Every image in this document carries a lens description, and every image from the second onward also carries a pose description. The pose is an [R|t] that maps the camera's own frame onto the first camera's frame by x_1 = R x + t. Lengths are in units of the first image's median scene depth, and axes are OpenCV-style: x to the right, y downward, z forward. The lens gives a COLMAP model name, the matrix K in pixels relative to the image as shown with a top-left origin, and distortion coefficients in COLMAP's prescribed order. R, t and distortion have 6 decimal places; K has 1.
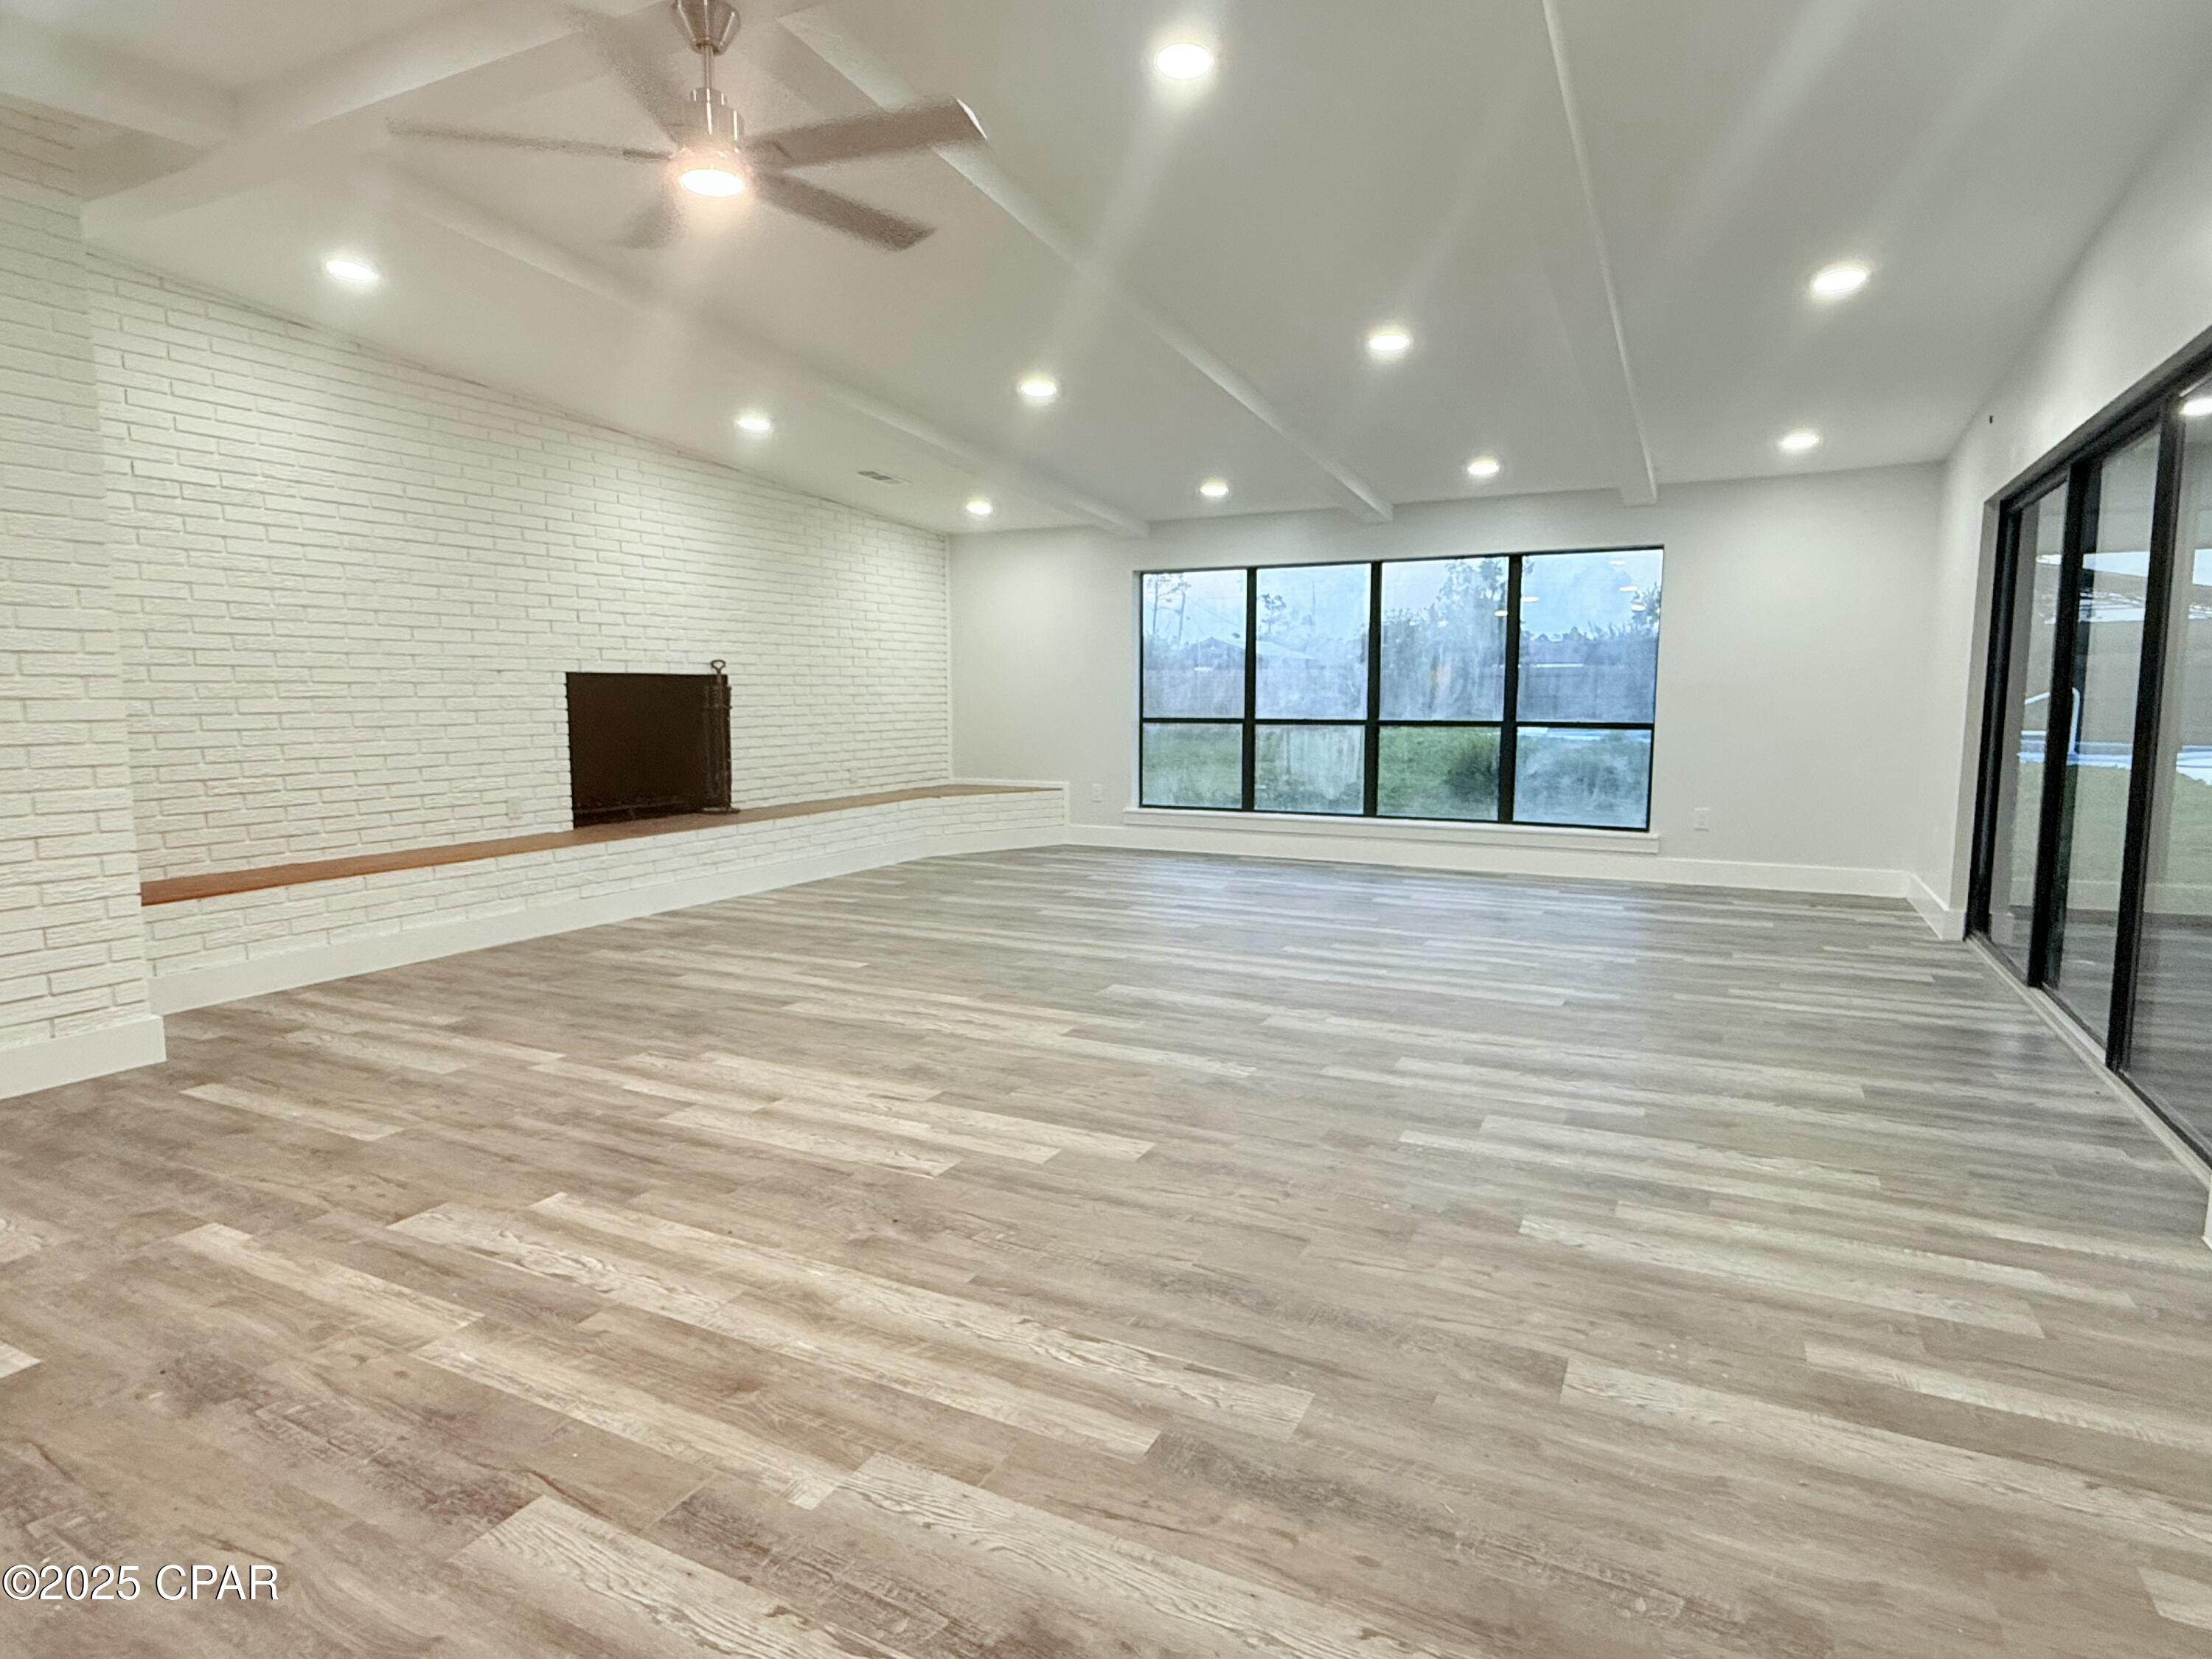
lens RADIAL K [[1218.9, 0, 1099.0], [0, 1218.9, 815.4], [0, 0, 1]] dist [0.000371, -0.000608]
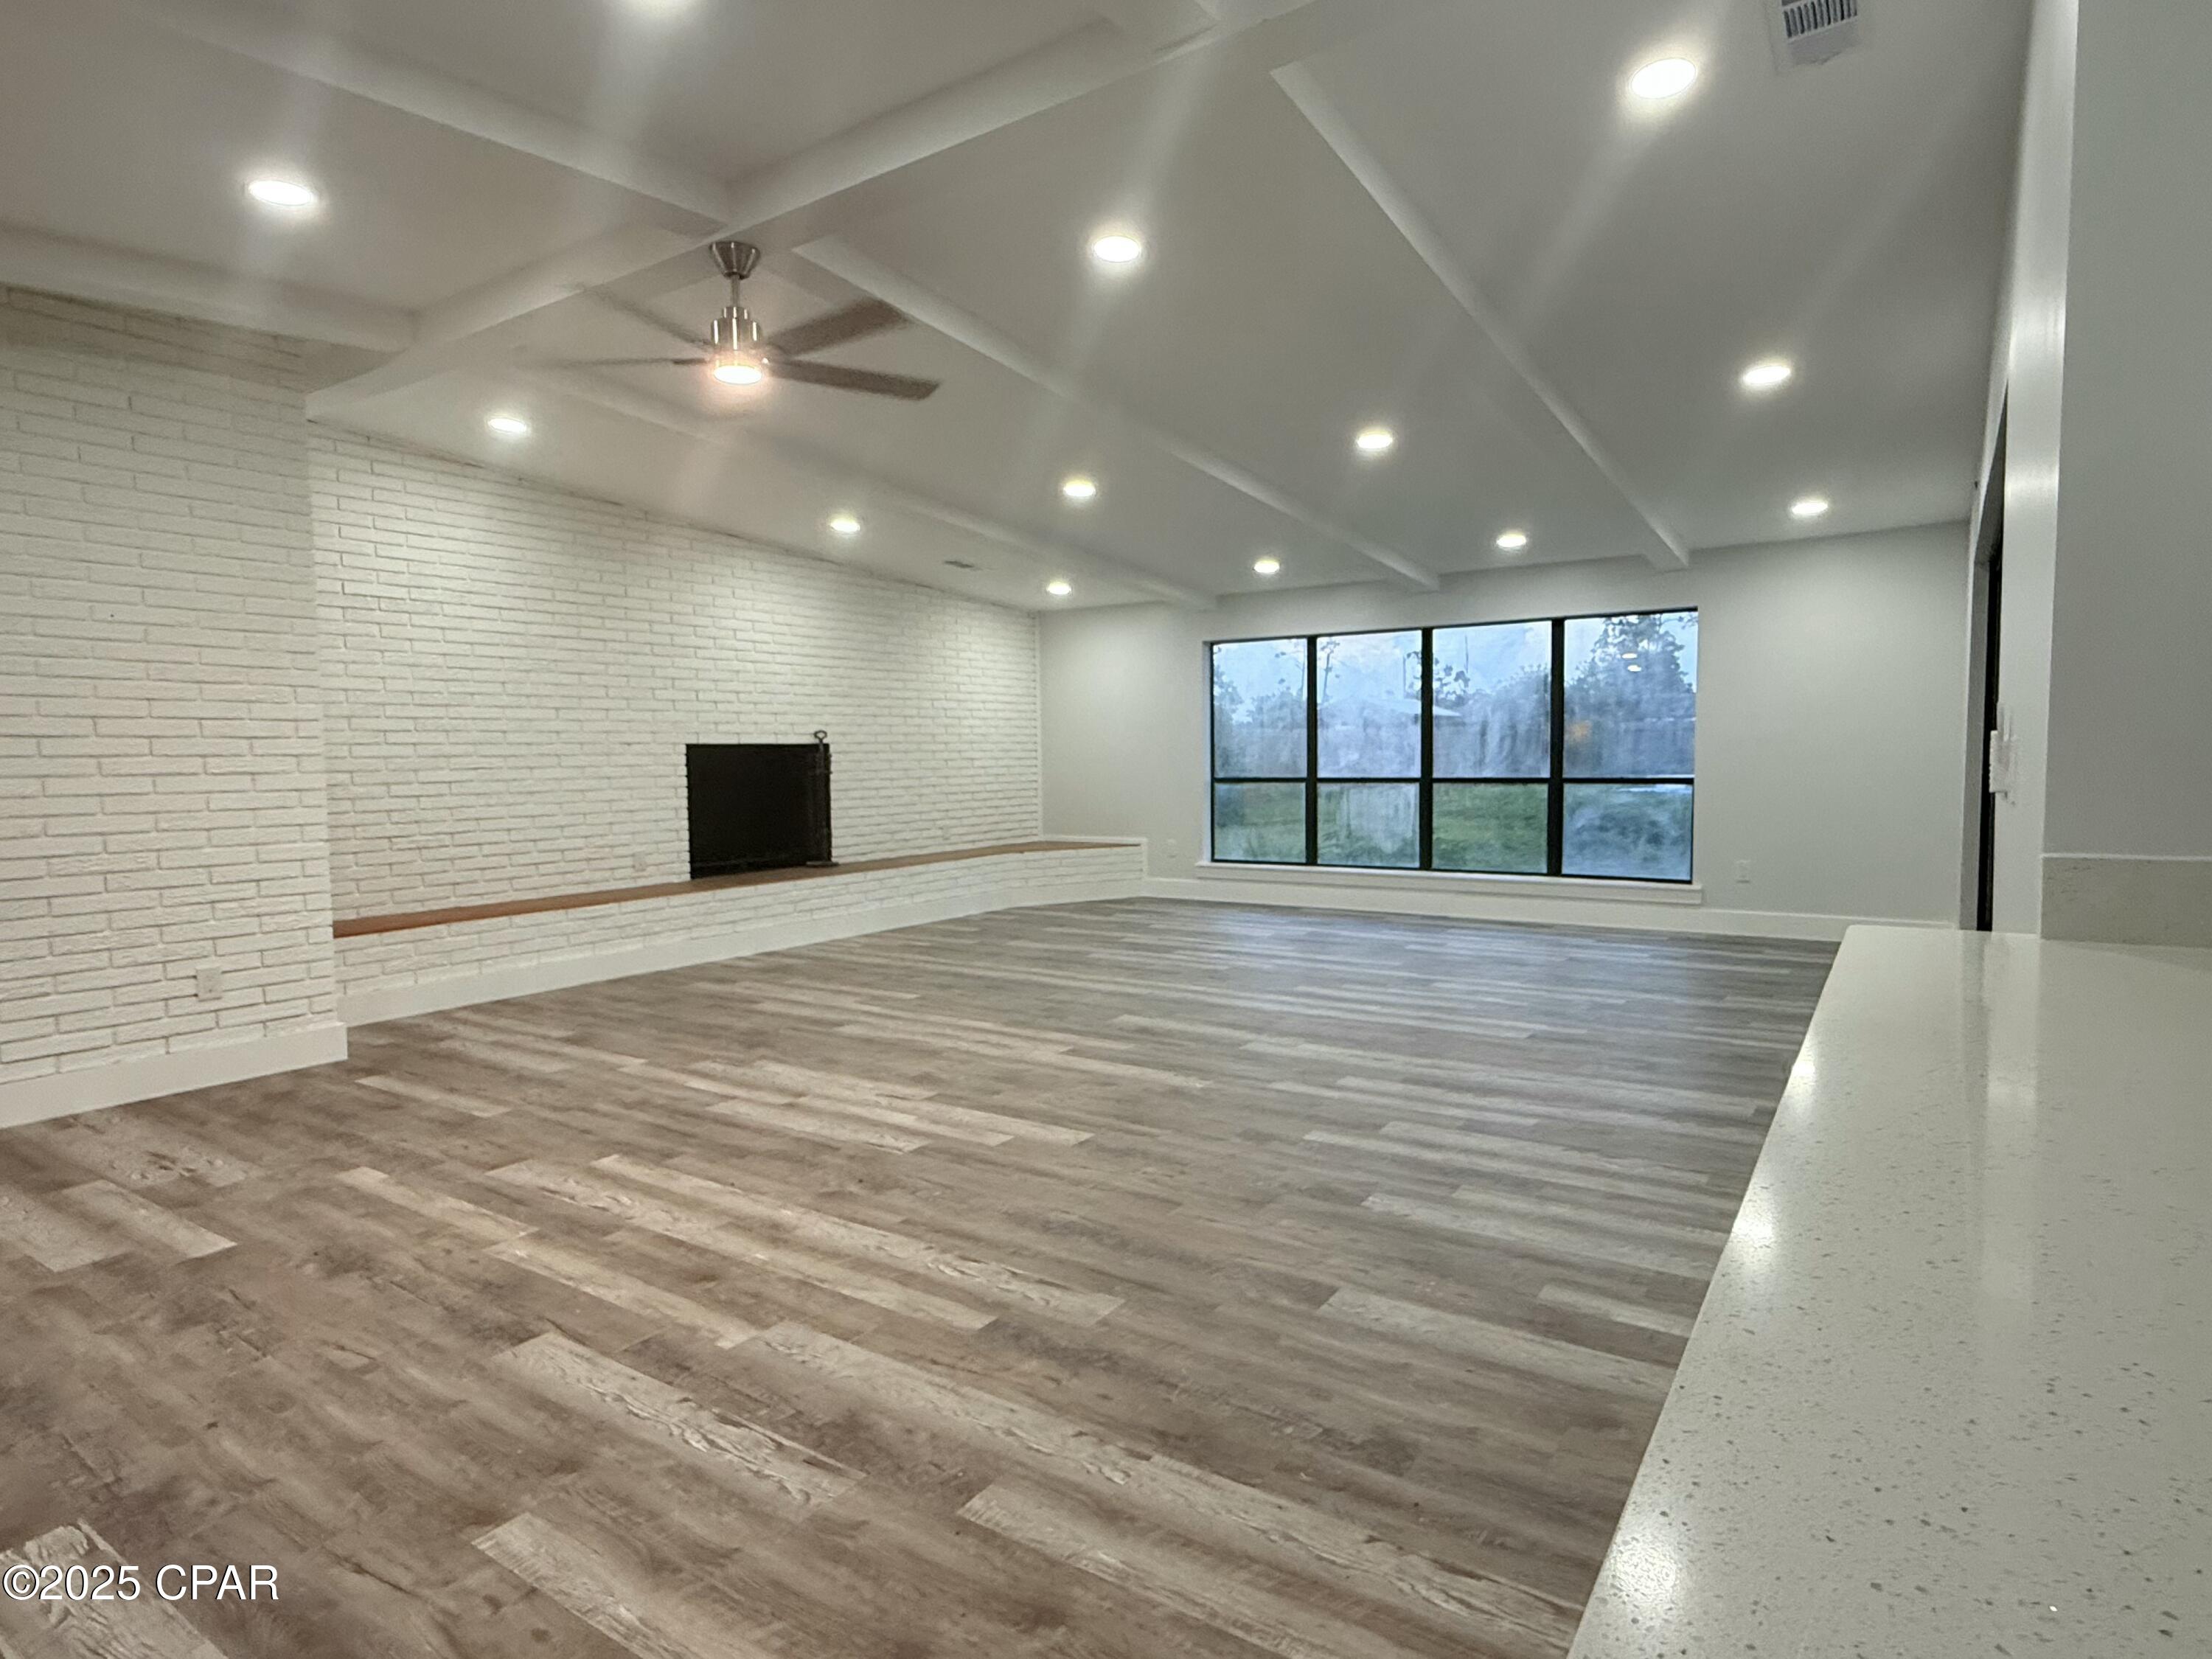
lens RADIAL K [[1218.9, 0, 1097.4], [0, 1218.9, 815.1], [0, 0, 1]] dist [0.000371, -0.000608]
pose [[0.992013, -0.006645, -0.125961, 0.193552], [0.000397, 0.998771, -0.049563, 0.015141], [0.126135, 0.049118, 0.990796, -0.191140]]
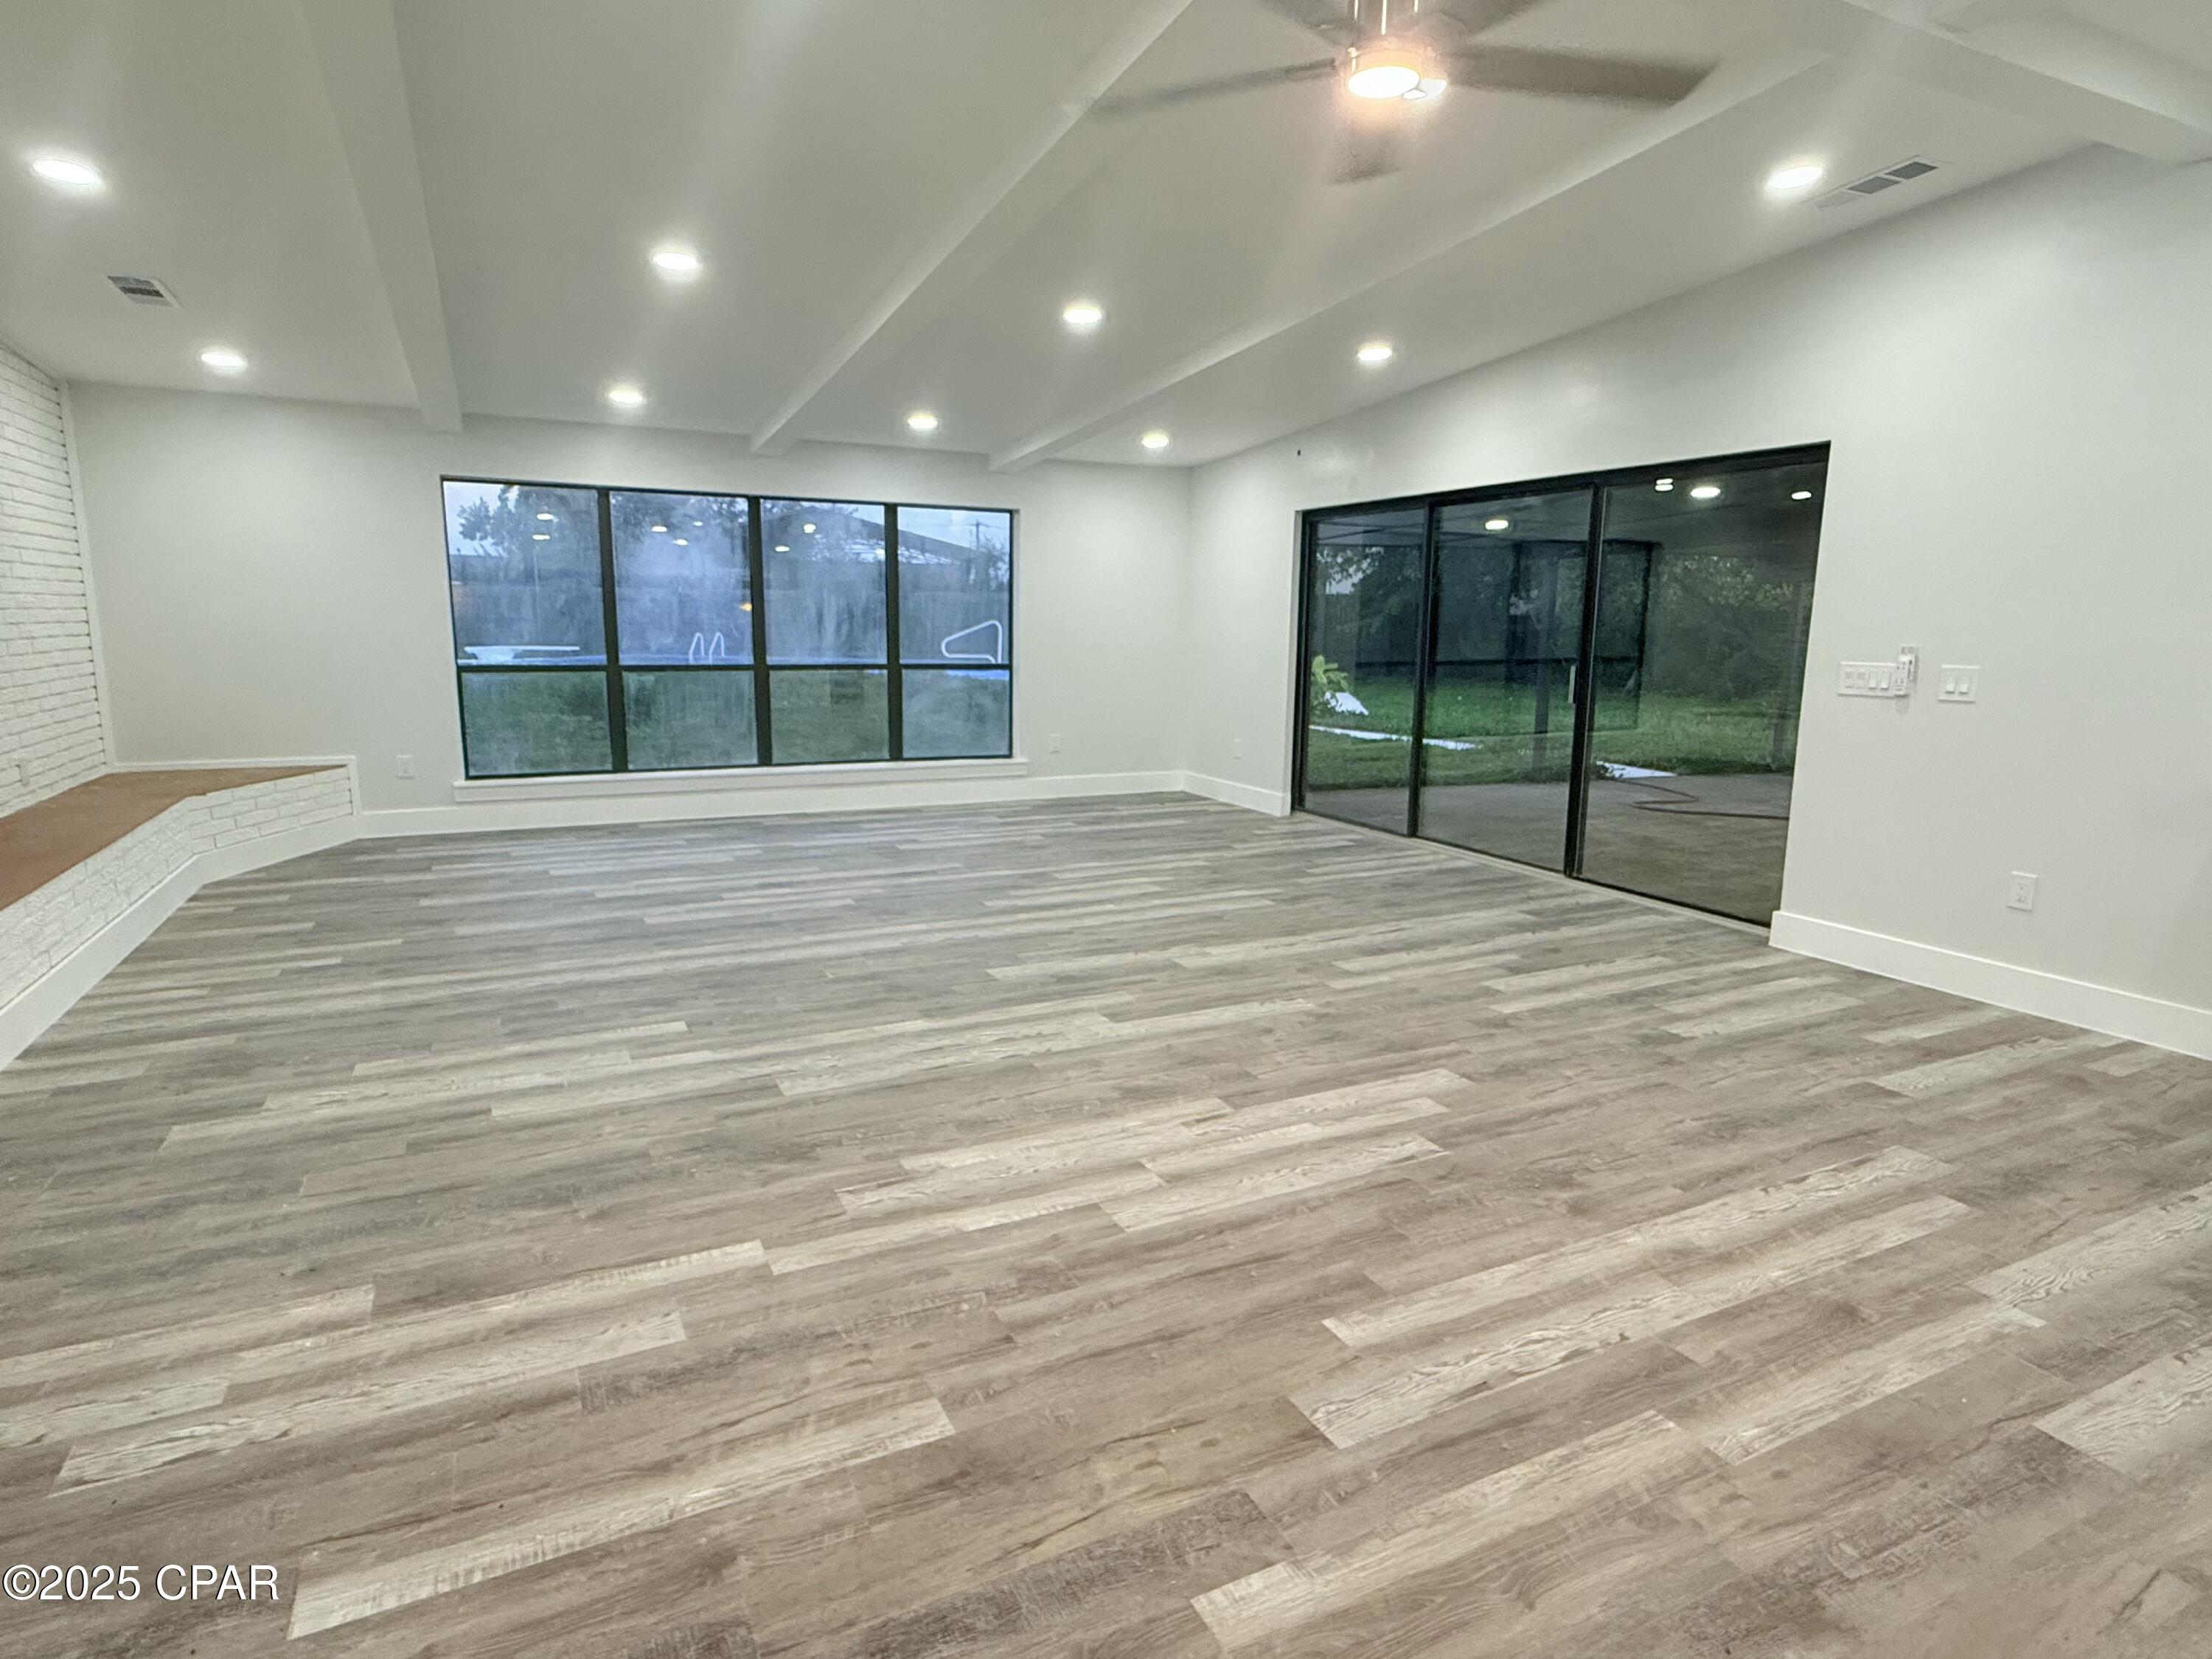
lens RADIAL K [[1194.3, 0, 1108.5], [0, 1194.3, 838.7], [0, 0, 1]] dist [-0.000313, -0.000265]
pose [[0.591214, -0.137764, 0.794661, -0.969476], [0.066303, 0.990270, 0.122347, -0.101517], [-0.803784, -0.019644, 0.594596, 0.562461]]
